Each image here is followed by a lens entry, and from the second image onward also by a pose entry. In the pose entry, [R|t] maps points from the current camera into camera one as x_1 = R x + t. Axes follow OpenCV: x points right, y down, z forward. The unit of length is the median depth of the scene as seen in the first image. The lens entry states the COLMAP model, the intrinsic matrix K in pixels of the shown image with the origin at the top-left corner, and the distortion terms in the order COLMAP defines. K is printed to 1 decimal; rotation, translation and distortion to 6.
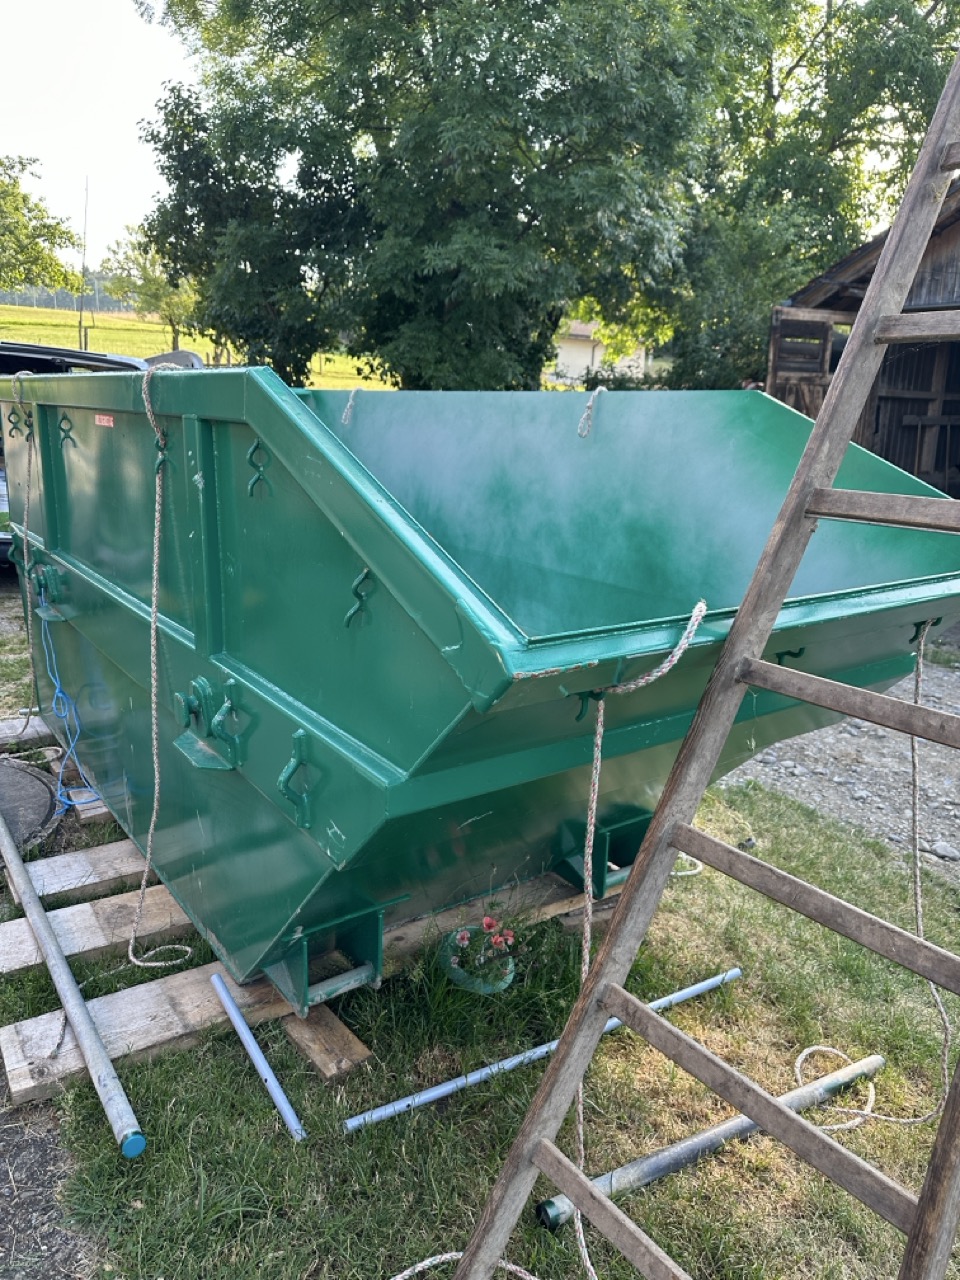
lens RADIAL K [[918.0, 0, 482.4], [0, 918.0, 643.6], [0, 0, 1]] dist [-0.010804, -0.004013]
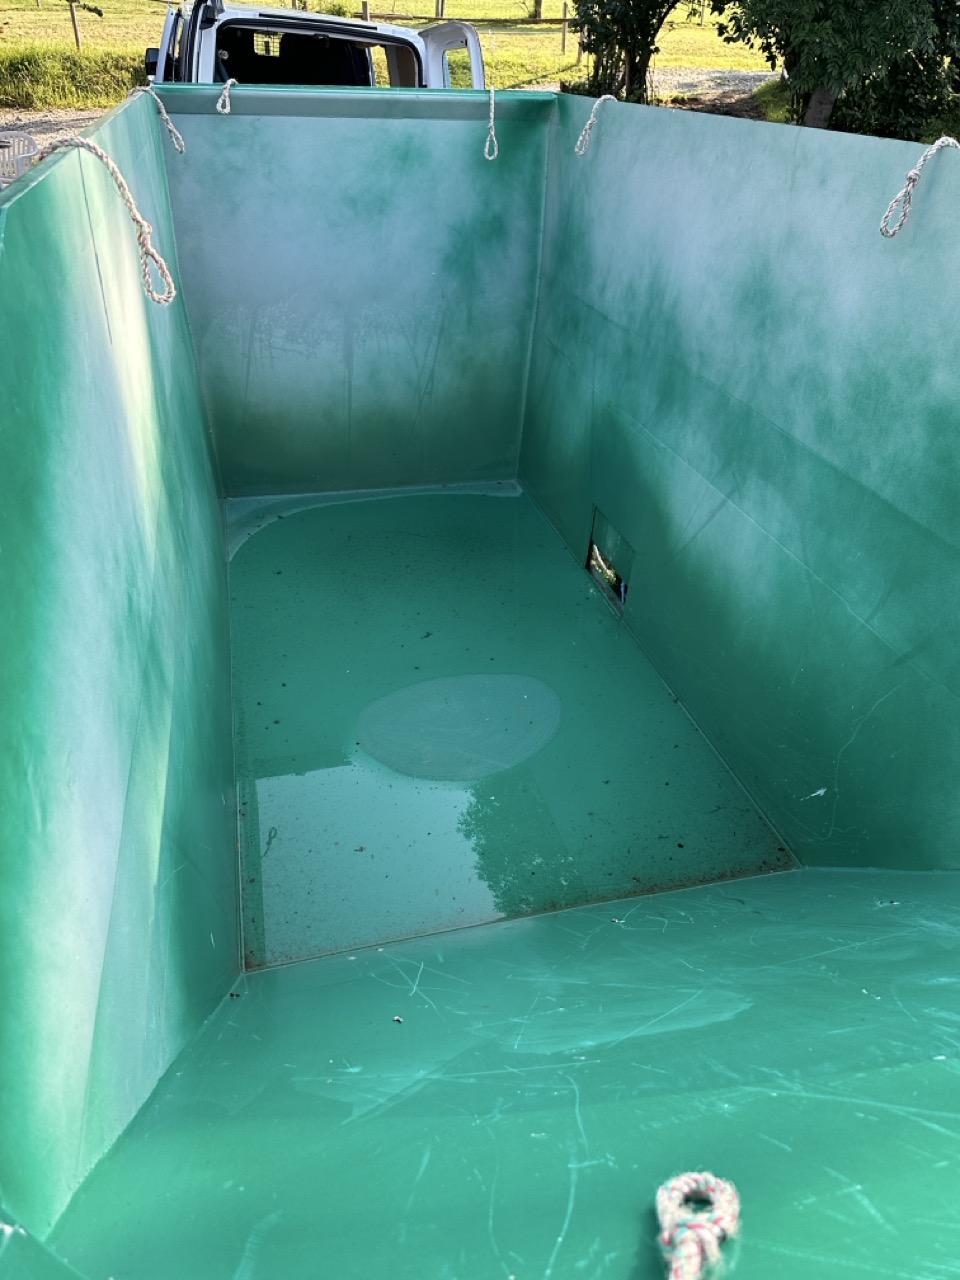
lens RADIAL K [[918.0, 0, 473.0], [0, 918.0, 634.6], [0, 0, 1]] dist [-0.010804, -0.004013]
pose [[0.930104, 0.188407, -0.315292, 0.084738], [-0.085625, 0.945986, 0.312696, -0.131468], [0.357176, -0.263843, 0.895998, 0.309390]]
